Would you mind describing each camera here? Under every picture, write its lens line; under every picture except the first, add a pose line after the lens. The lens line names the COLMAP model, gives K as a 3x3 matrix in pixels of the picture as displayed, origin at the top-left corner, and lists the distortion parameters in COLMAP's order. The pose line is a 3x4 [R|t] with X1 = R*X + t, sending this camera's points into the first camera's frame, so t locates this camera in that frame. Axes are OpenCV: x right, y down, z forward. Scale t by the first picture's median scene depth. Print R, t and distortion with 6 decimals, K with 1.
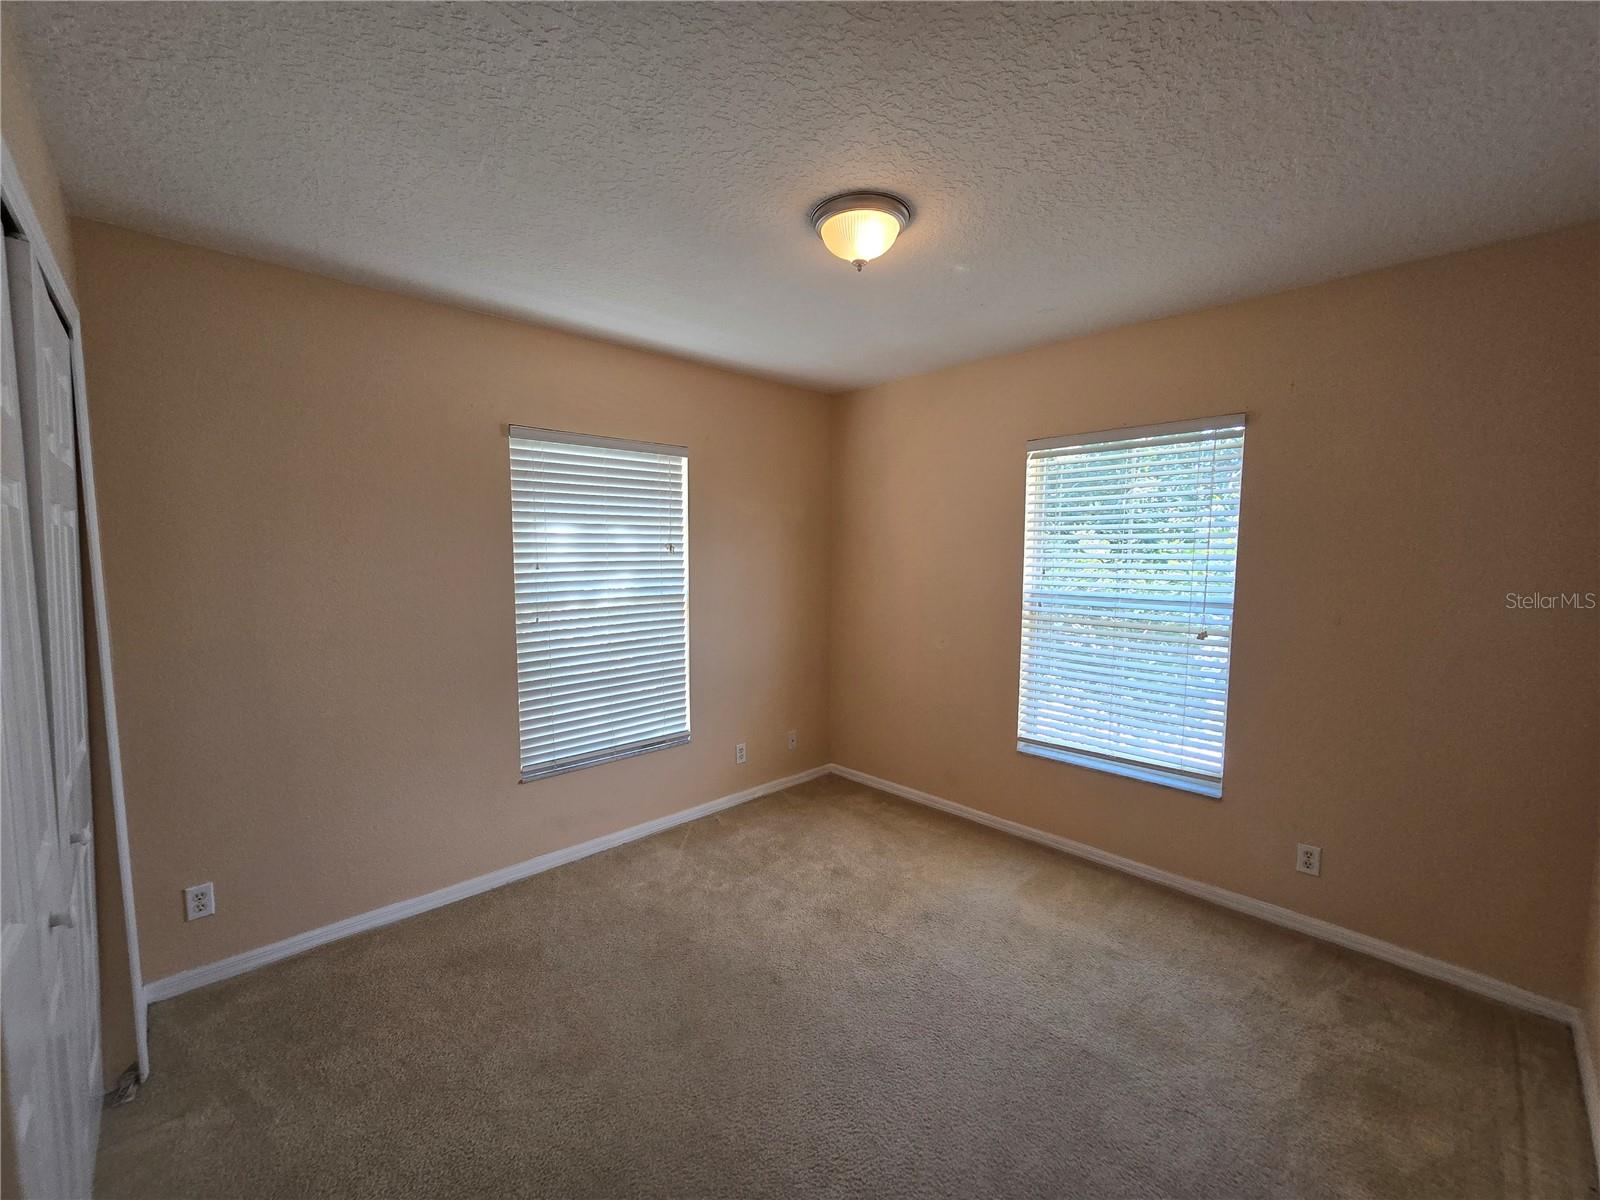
lens RADIAL K [[654.1, 0, 795.7], [0, 654.1, 602.4], [0, 0, 1]] dist [-0.001829, 0.001144]
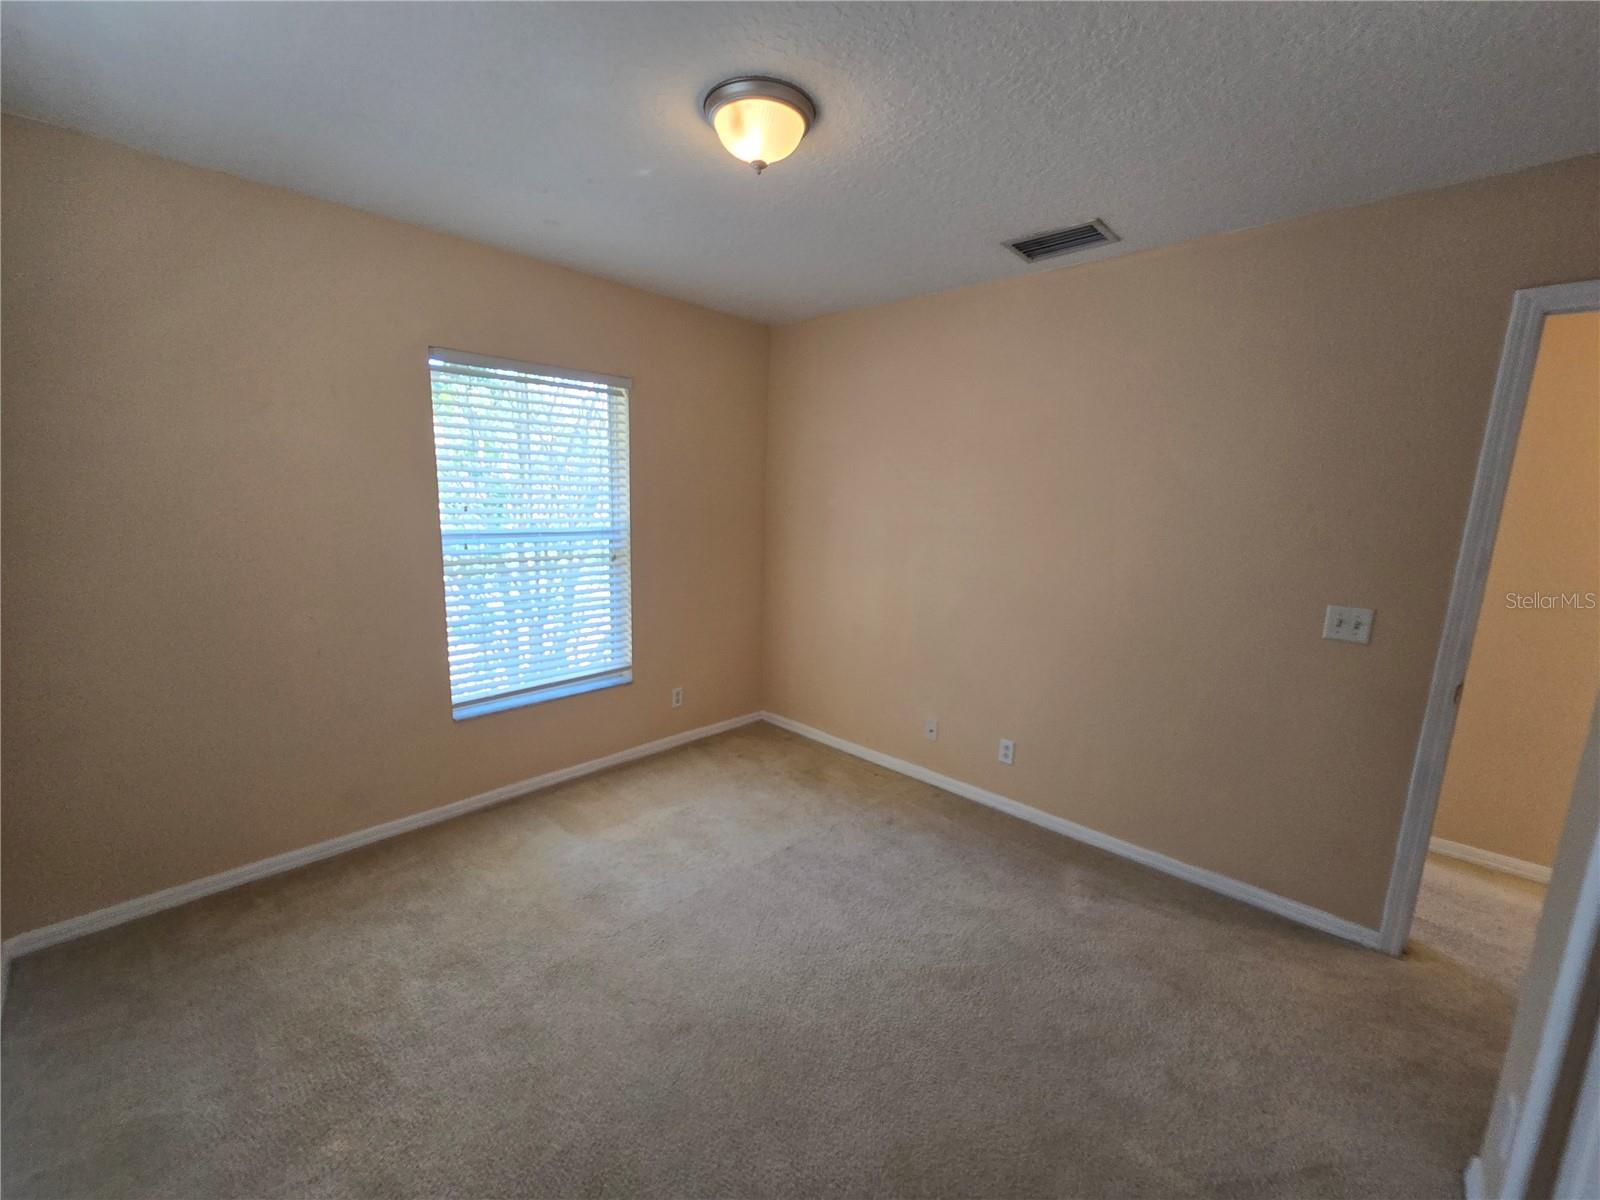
lens RADIAL K [[654.1, 0, 797.2], [0, 654.1, 597.8], [0, 0, 1]] dist [-0.001829, 0.001144]
pose [[-0.048883, -0.159505, 0.985986, -0.608398], [0.059030, 0.984979, 0.162269, -0.052405], [-0.997059, 0.066135, -0.038733, 0.699063]]
